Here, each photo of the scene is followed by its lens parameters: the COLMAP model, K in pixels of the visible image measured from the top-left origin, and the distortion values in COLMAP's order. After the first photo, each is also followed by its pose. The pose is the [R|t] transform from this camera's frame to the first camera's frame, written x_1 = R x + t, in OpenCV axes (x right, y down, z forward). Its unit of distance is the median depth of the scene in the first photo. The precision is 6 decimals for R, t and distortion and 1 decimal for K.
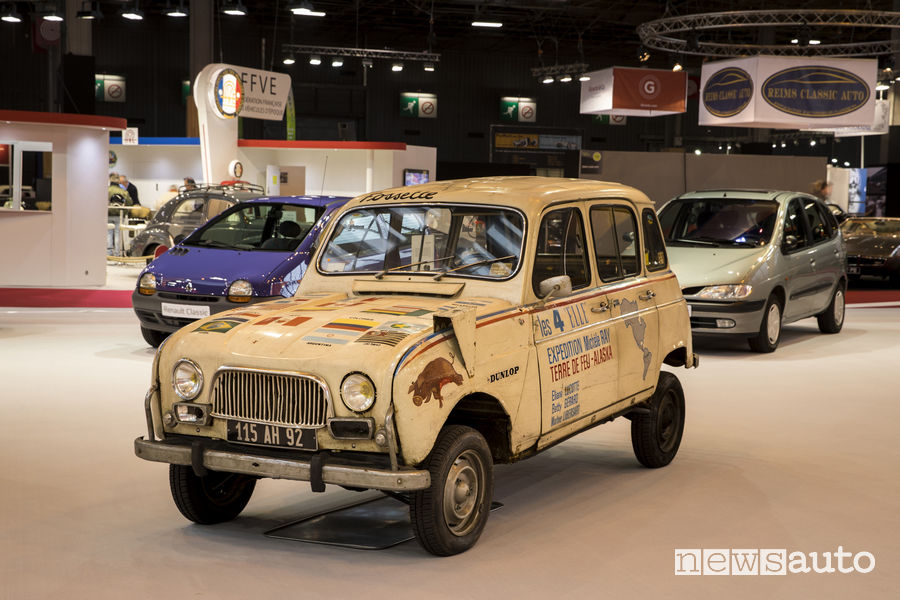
lens RADIAL K [[1409.9, 0, 450.0], [0, 1409.9, 300.0], [0, 0, 1]] dist [0.113945, 0.097621]
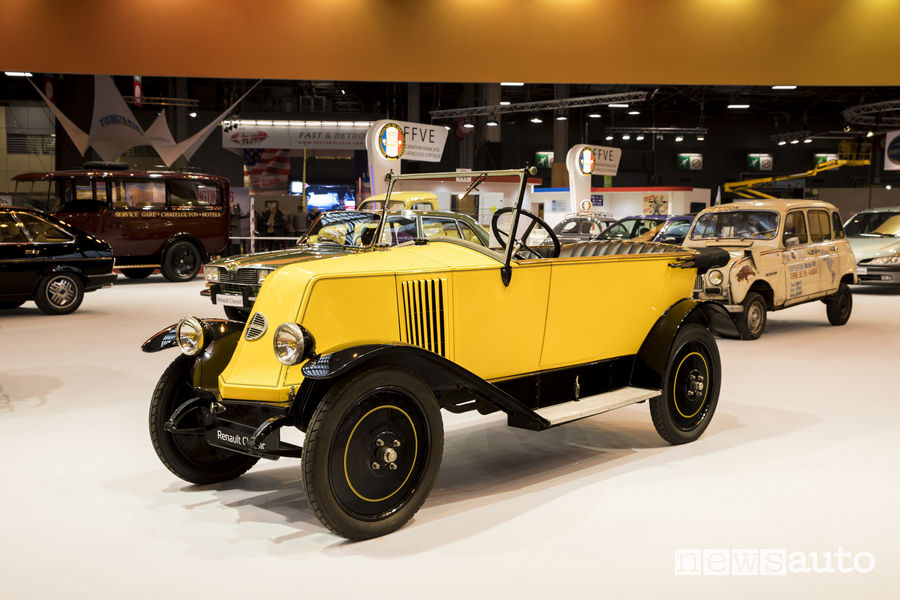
lens RADIAL K [[966.9, 0, 450.0], [0, 966.9, 300.0], [0, 0, 1]] dist [0.029146, 0.045101]
pose [[0.966922, 0.002697, -0.255060, -0.016078], [-0.002029, 0.999994, 0.002882, 0.019973], [0.255066, -0.002269, 0.966921, -0.181632]]
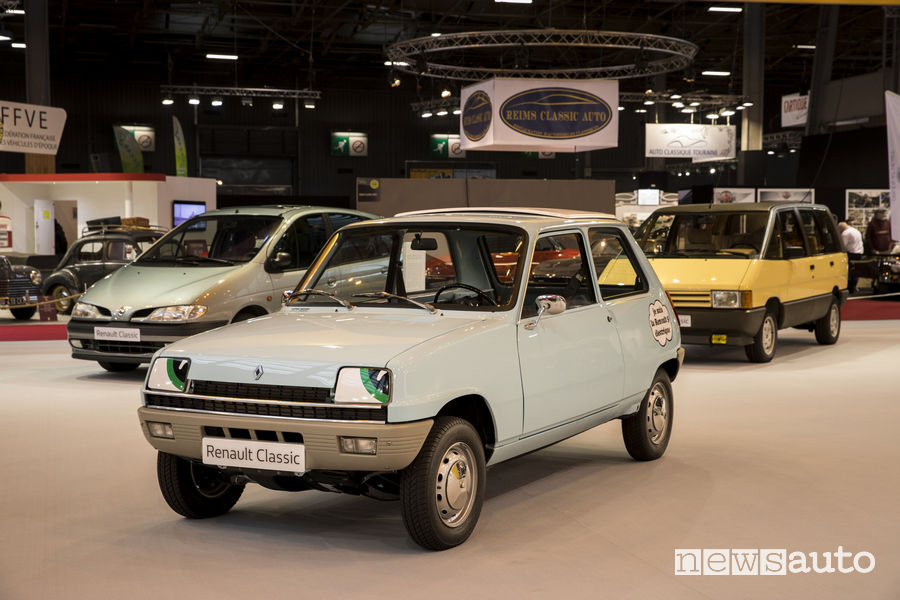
lens RADIAL K [[1351.4, 0, 450.0], [0, 1351.4, 300.0], [0, 0, 1]] dist [0.120512, 0.113182]
pose [[0.999639, -0.024260, -0.011547, 0.177807], [0.023968, 0.999405, -0.024815, 0.005453], [0.012142, 0.024529, 0.999625, 0.052204]]
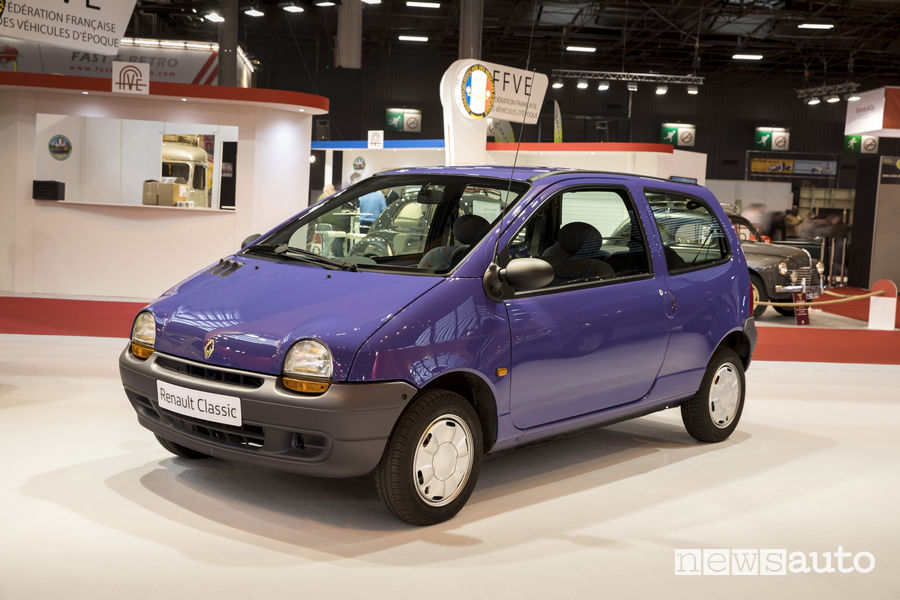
lens RADIAL K [[1129.7, 0, 450.0], [0, 1129.7, 300.0], [0, 0, 1]] dist [0.075343, 0.039057]
pose [[0.976987, 0.034097, -0.210555, -0.014981], [-0.034509, 0.999403, 0.001716, -0.011850], [0.210488, 0.005589, 0.977580, 0.283561]]
